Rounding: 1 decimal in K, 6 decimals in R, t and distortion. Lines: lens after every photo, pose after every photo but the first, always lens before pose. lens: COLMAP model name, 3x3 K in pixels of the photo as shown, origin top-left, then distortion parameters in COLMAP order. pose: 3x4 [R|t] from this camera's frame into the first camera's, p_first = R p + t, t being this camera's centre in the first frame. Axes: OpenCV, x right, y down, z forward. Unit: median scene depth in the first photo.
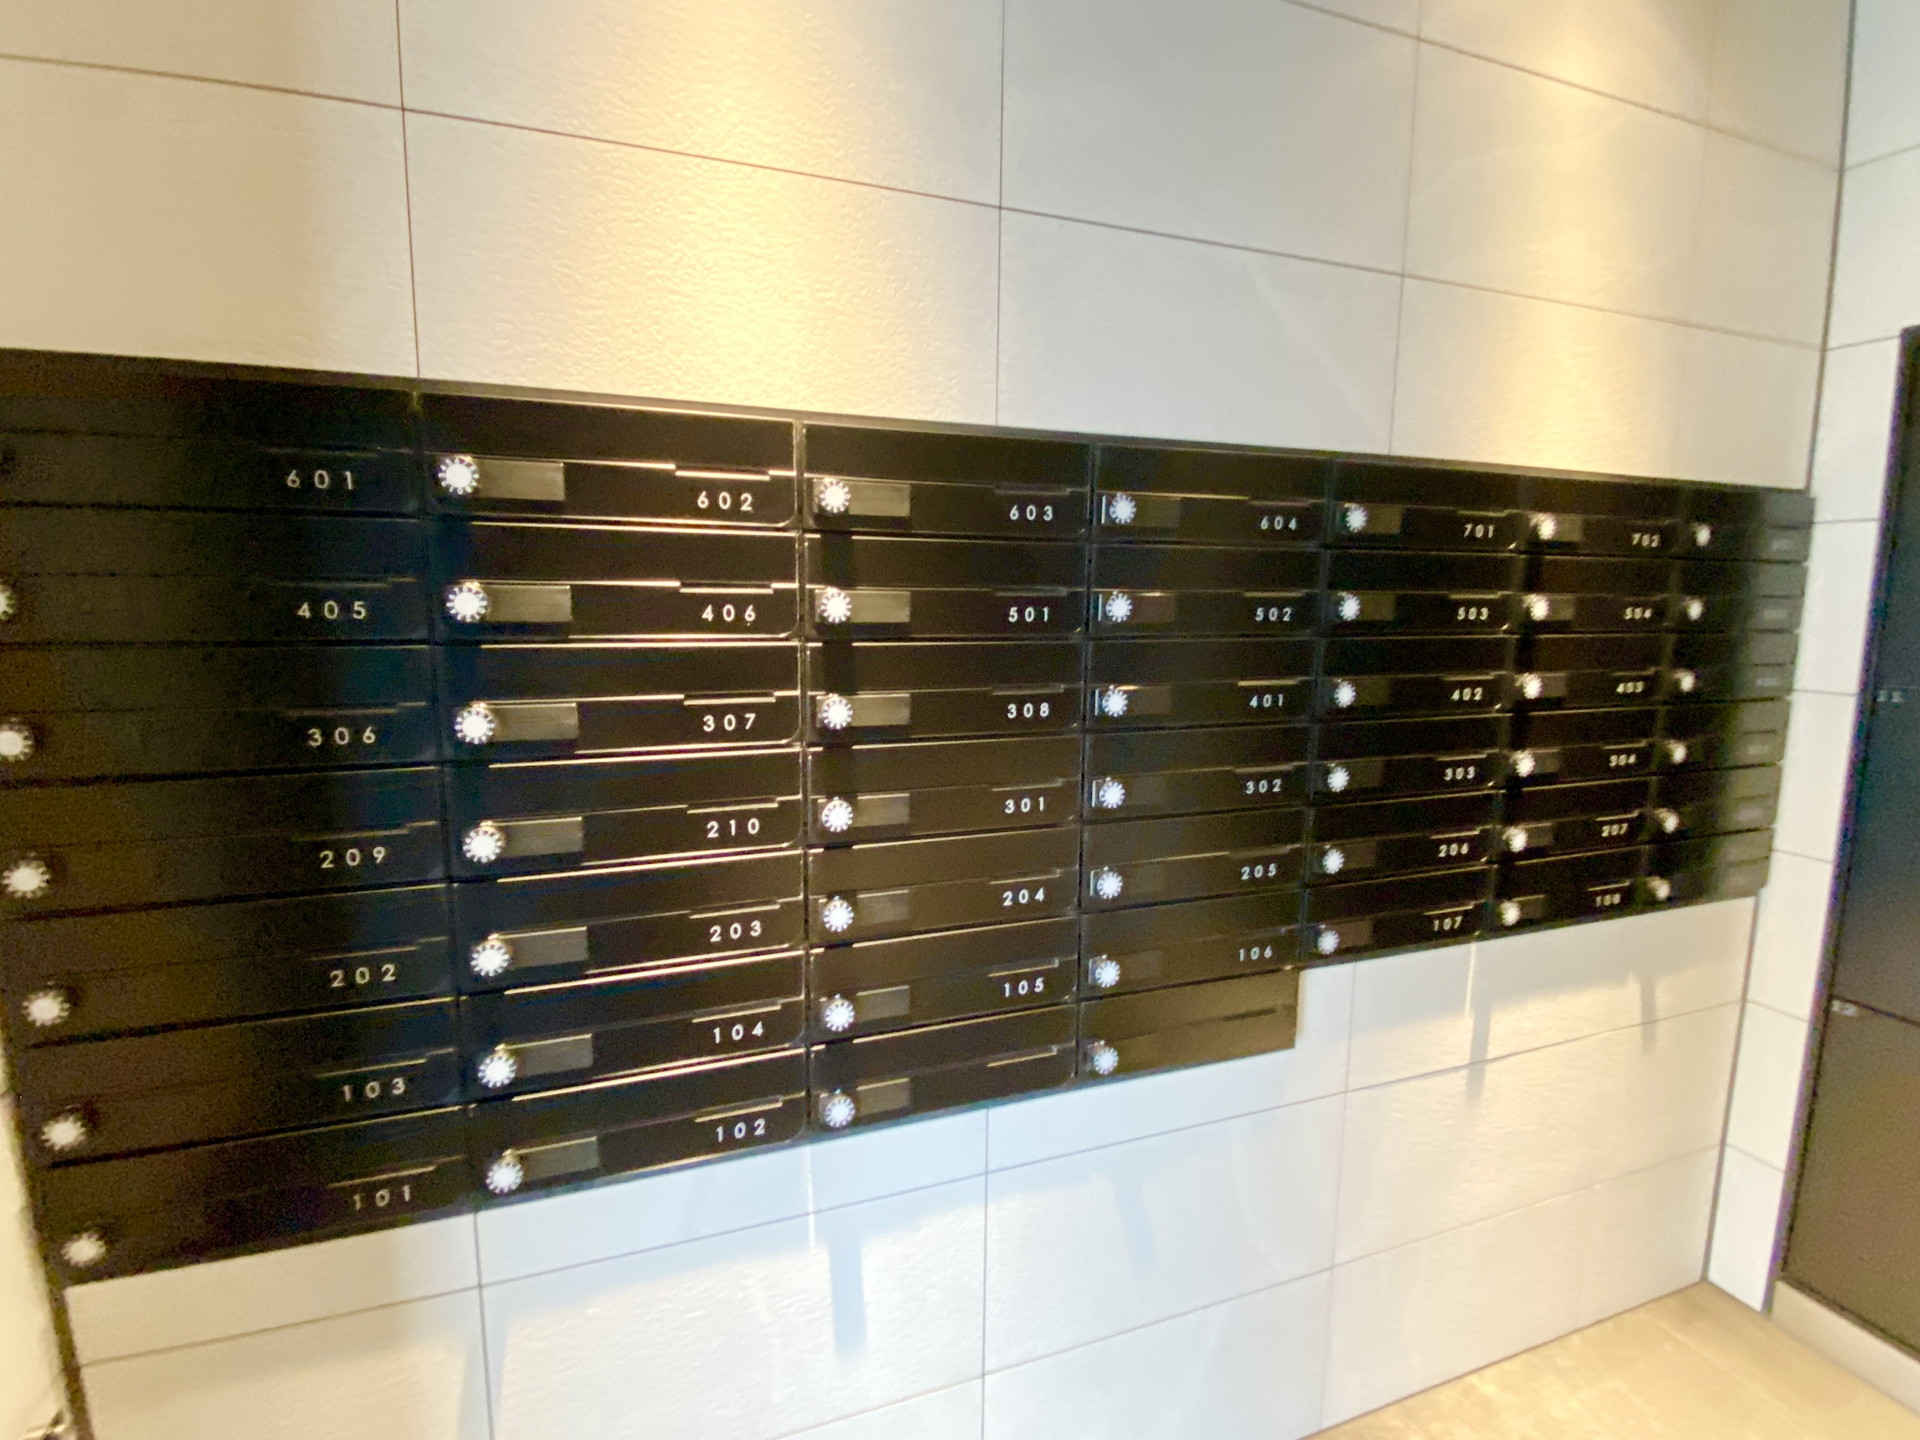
lens RADIAL K [[923.0, 0, 951.9], [0, 923.0, 729.0], [0, 0, 1]] dist [0.034147, -0.028077]
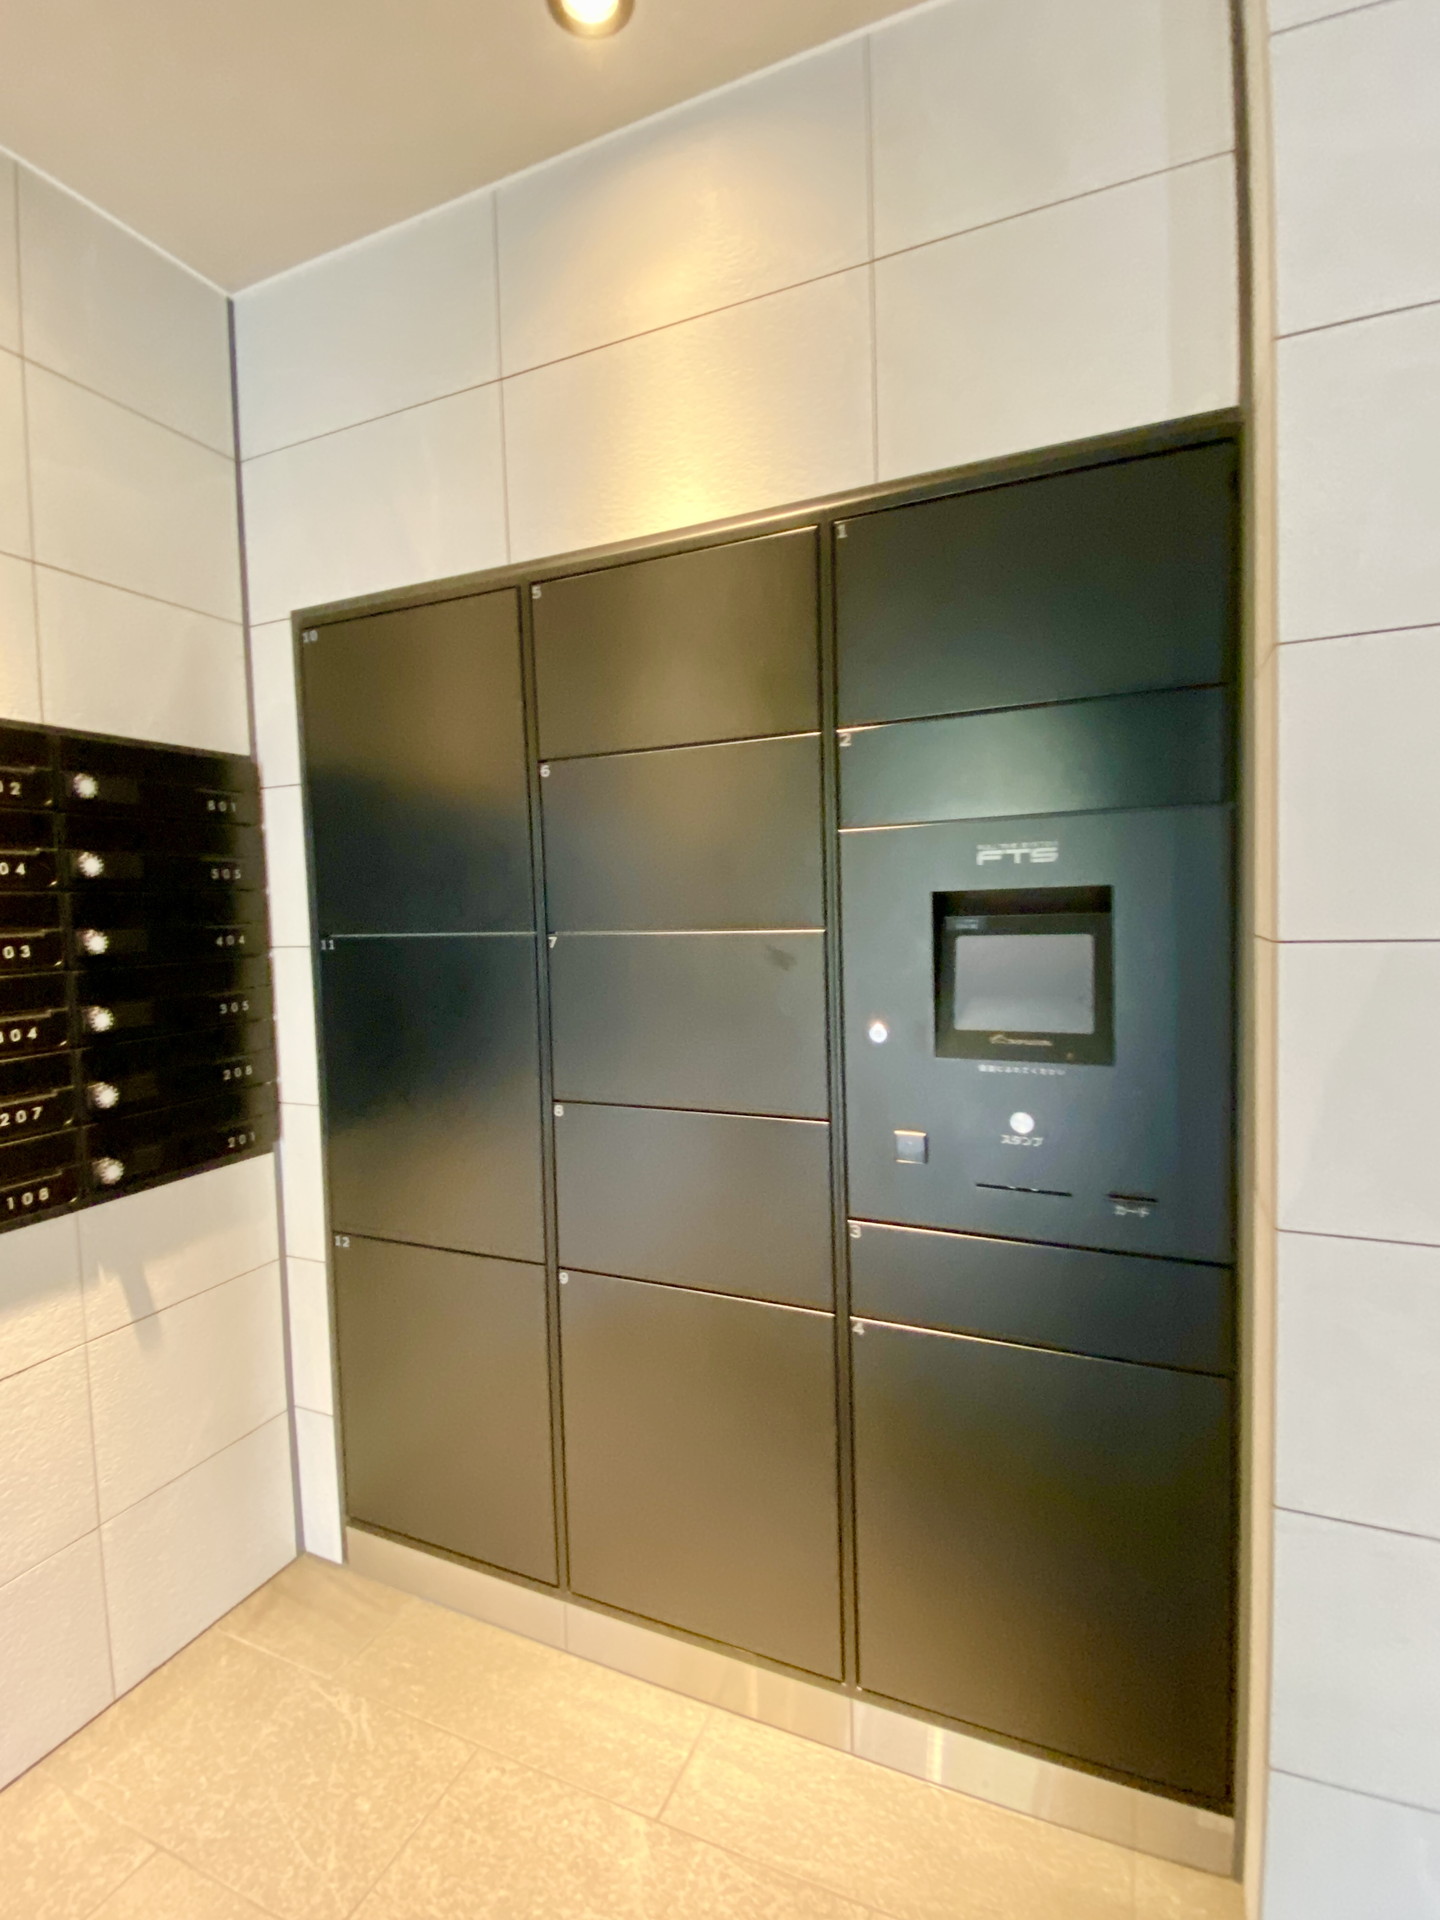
lens RADIAL K [[923.0, 0, 725.2], [0, 923.0, 936.6], [0, 0, 1]] dist [0.034147, -0.028077]
pose [[0.705588, -0.063996, 0.705727, 0.551454], [0.133026, 0.990170, -0.043210, 0.062927], [-0.696024, 0.124369, 0.707165, -0.093282]]
